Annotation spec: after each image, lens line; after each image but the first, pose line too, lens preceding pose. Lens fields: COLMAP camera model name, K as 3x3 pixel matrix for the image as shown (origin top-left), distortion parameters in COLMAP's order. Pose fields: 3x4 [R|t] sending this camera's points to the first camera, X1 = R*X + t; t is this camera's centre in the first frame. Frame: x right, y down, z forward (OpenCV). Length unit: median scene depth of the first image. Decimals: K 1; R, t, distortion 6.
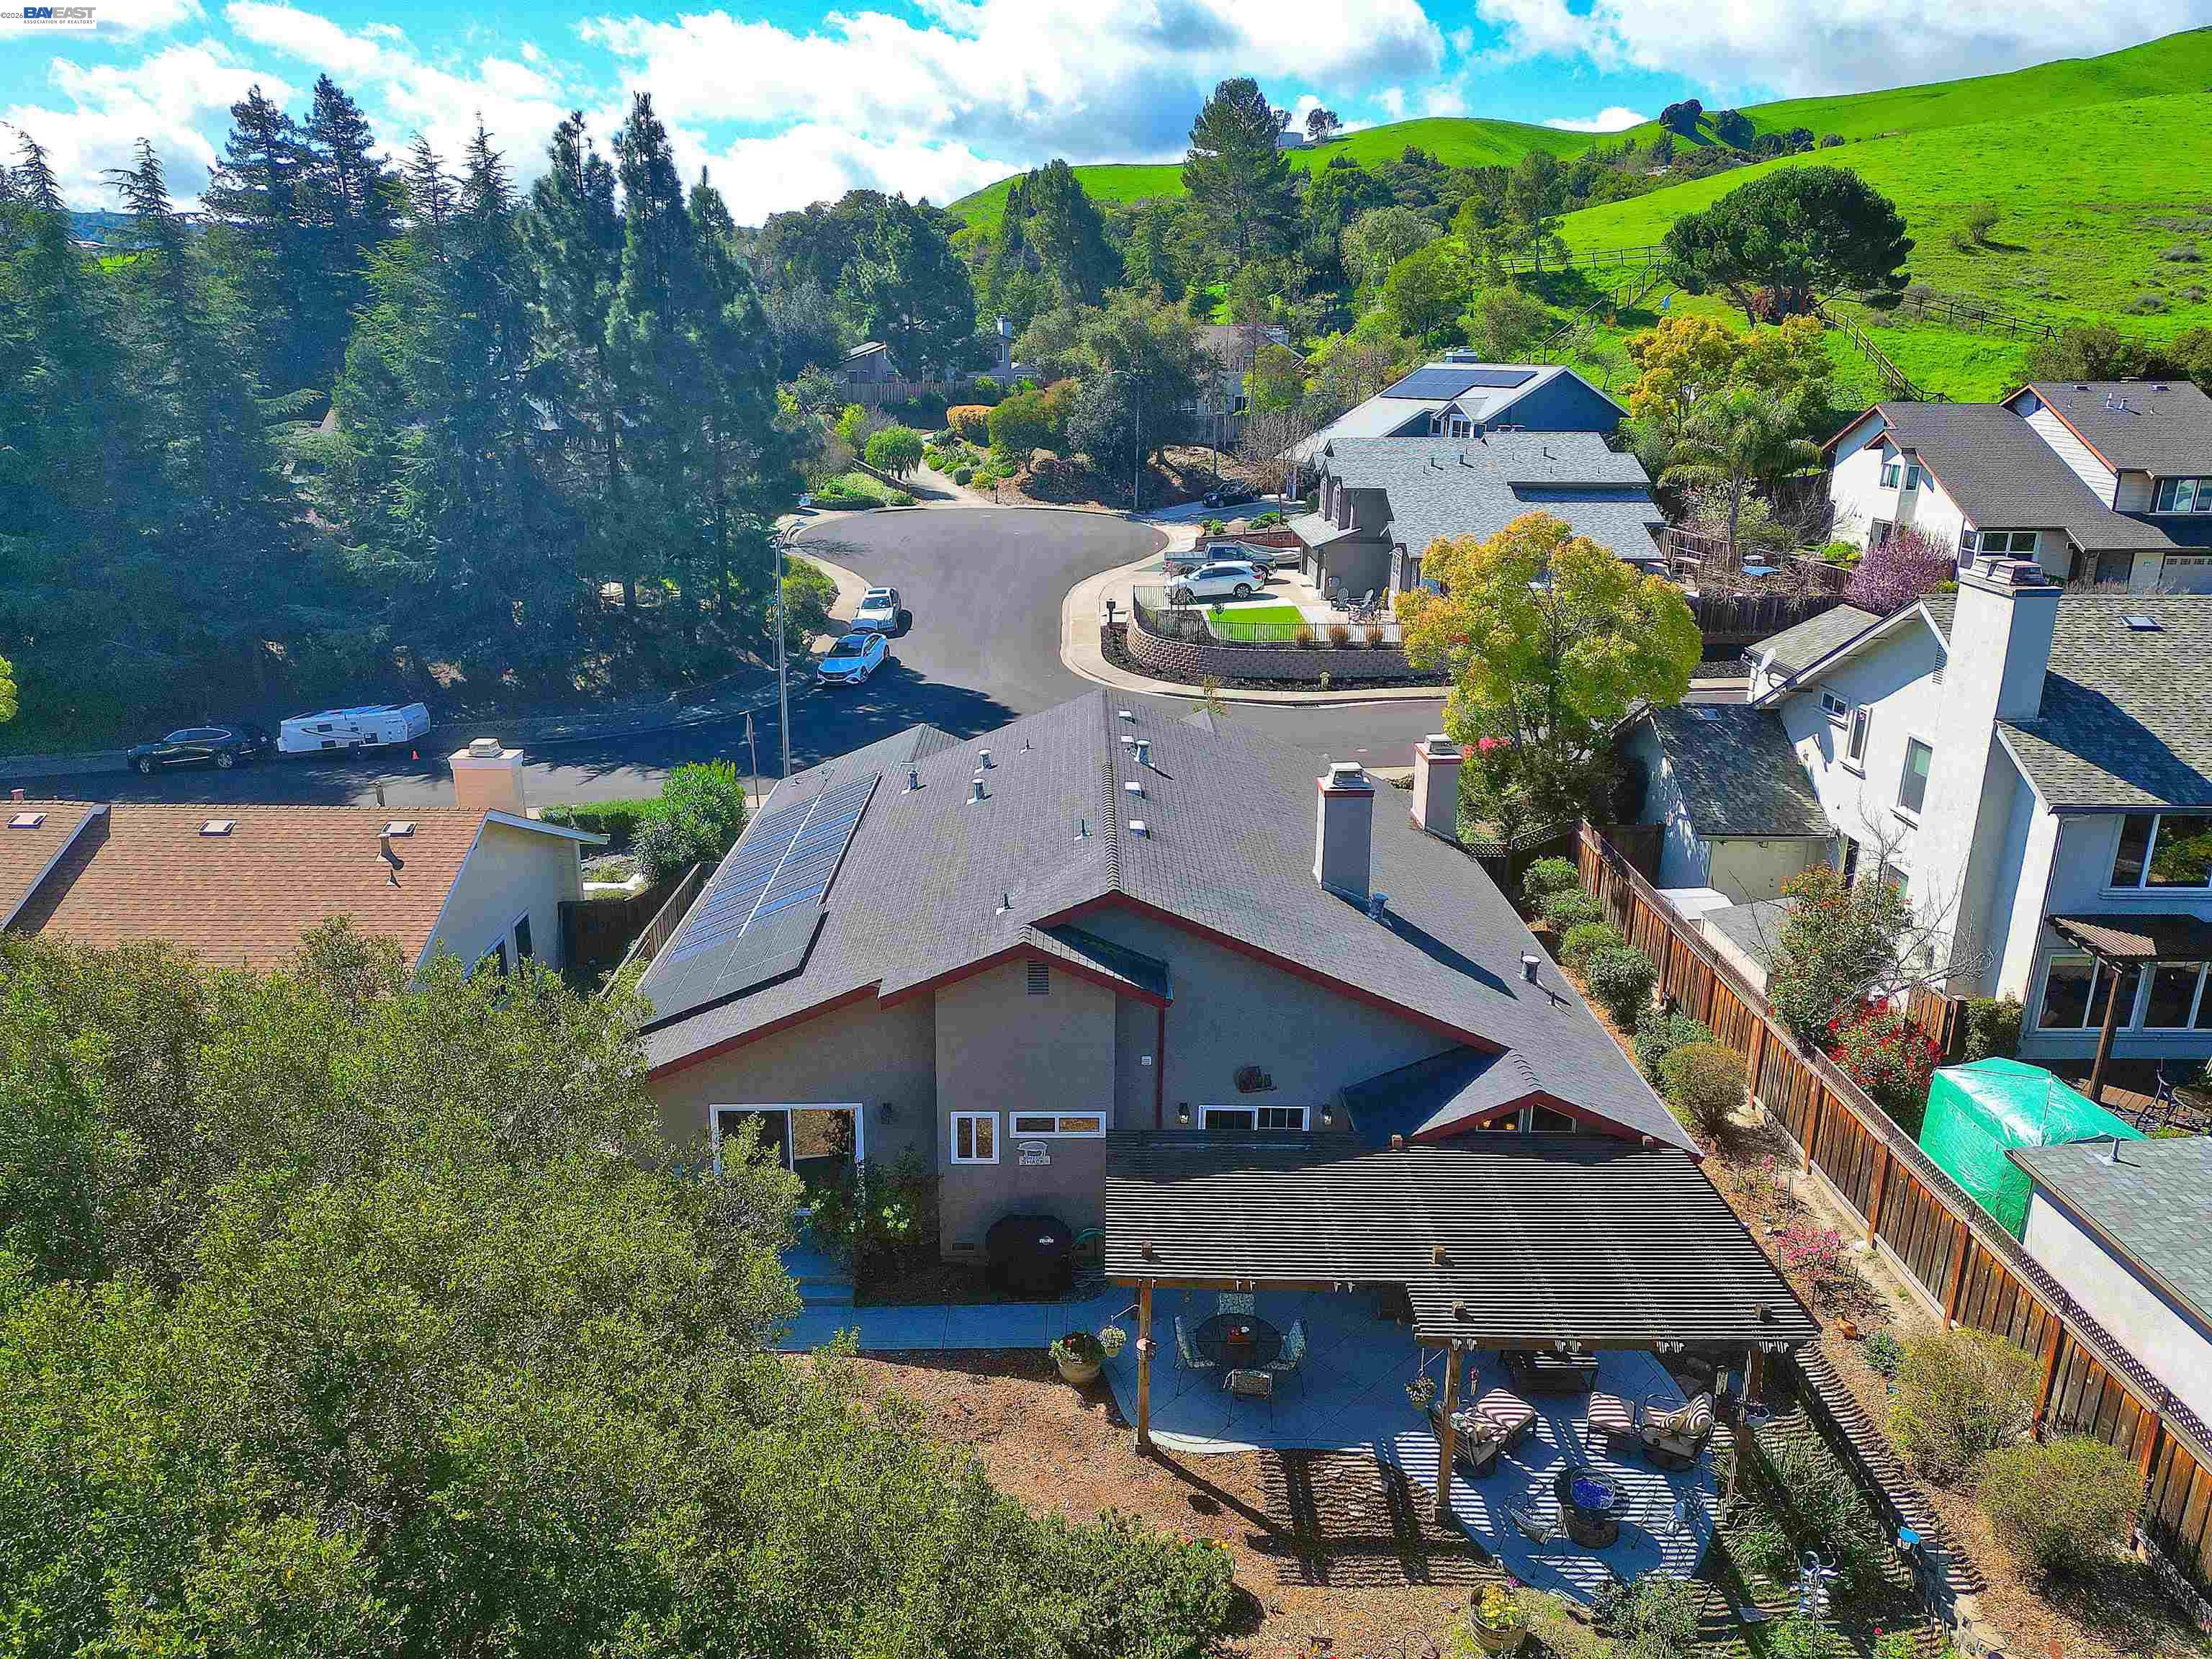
lens RADIAL K [[1568.8, 0, 1058.8], [0, 1568.8, 830.8], [0, 0, 1]] dist [0.100654, -0.079352]
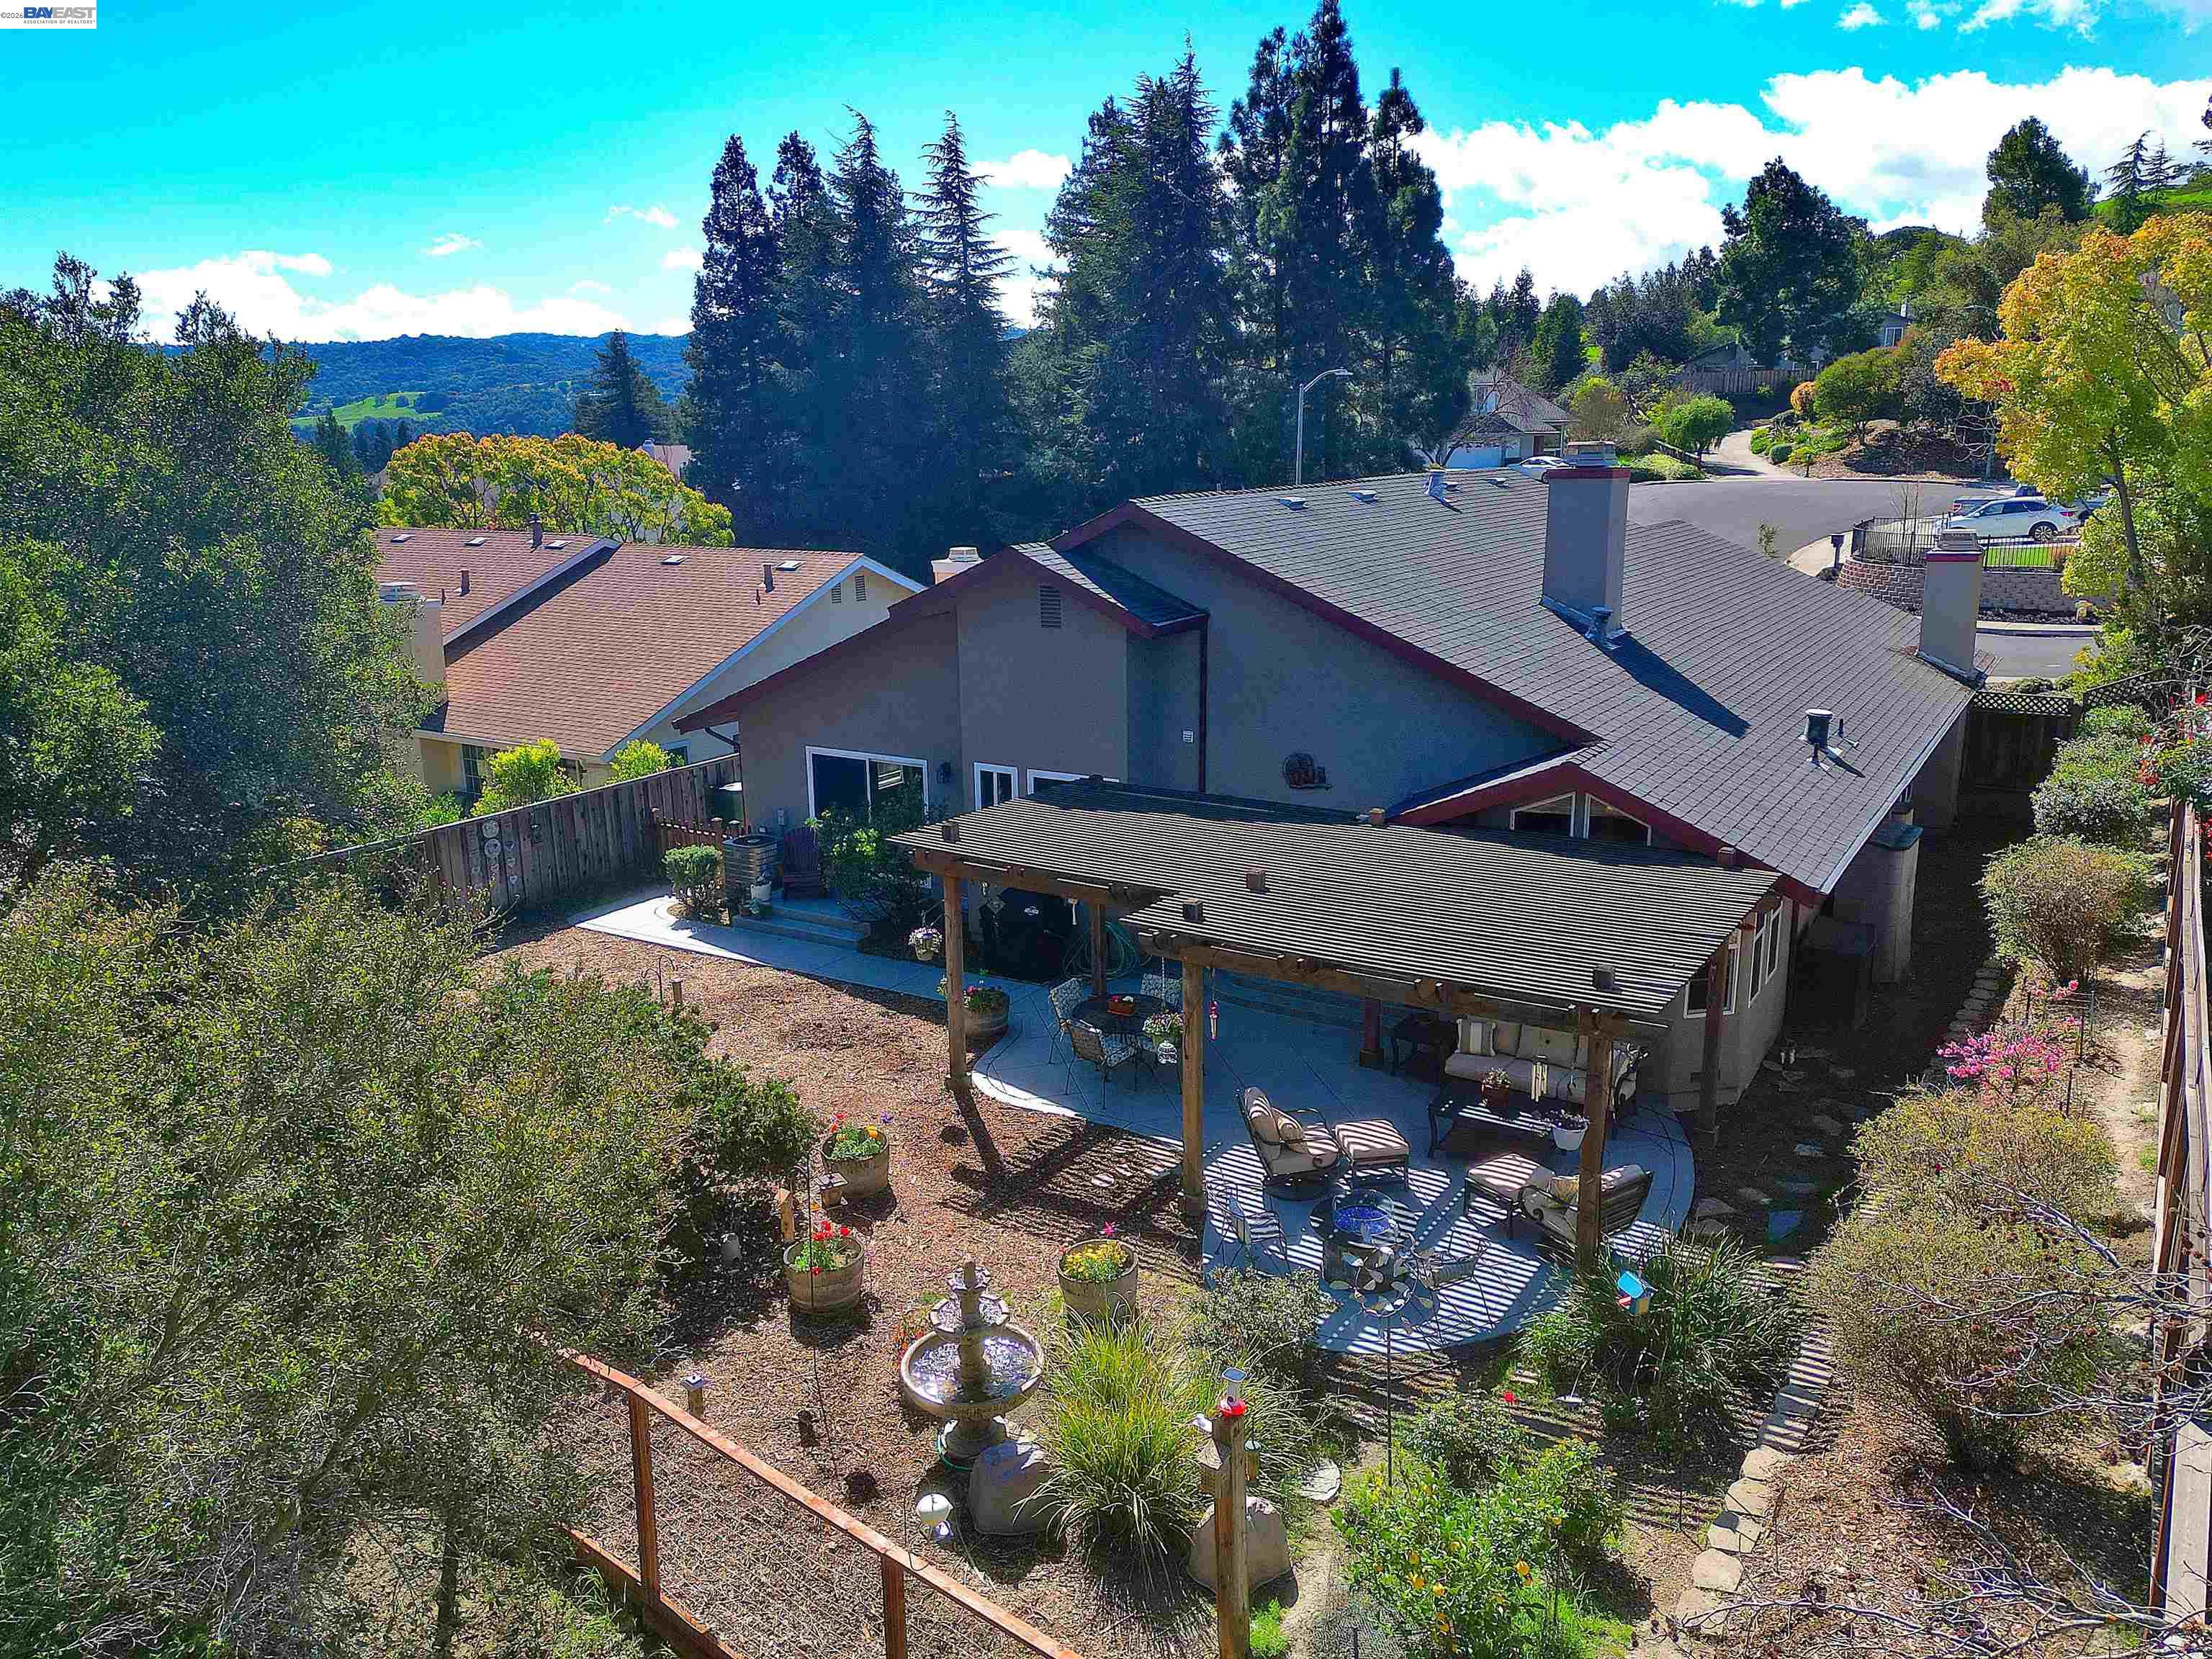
lens RADIAL K [[1568.8, 0, 1058.8], [0, 1568.8, 830.8], [0, 0, 1]] dist [0.100654, -0.079352]
pose [[0.838142, 0.121923, -0.531651, 0.459368], [-0.148709, 0.988851, -0.007665, 0.216905], [0.524789, 0.085486, 0.846929, 0.259672]]
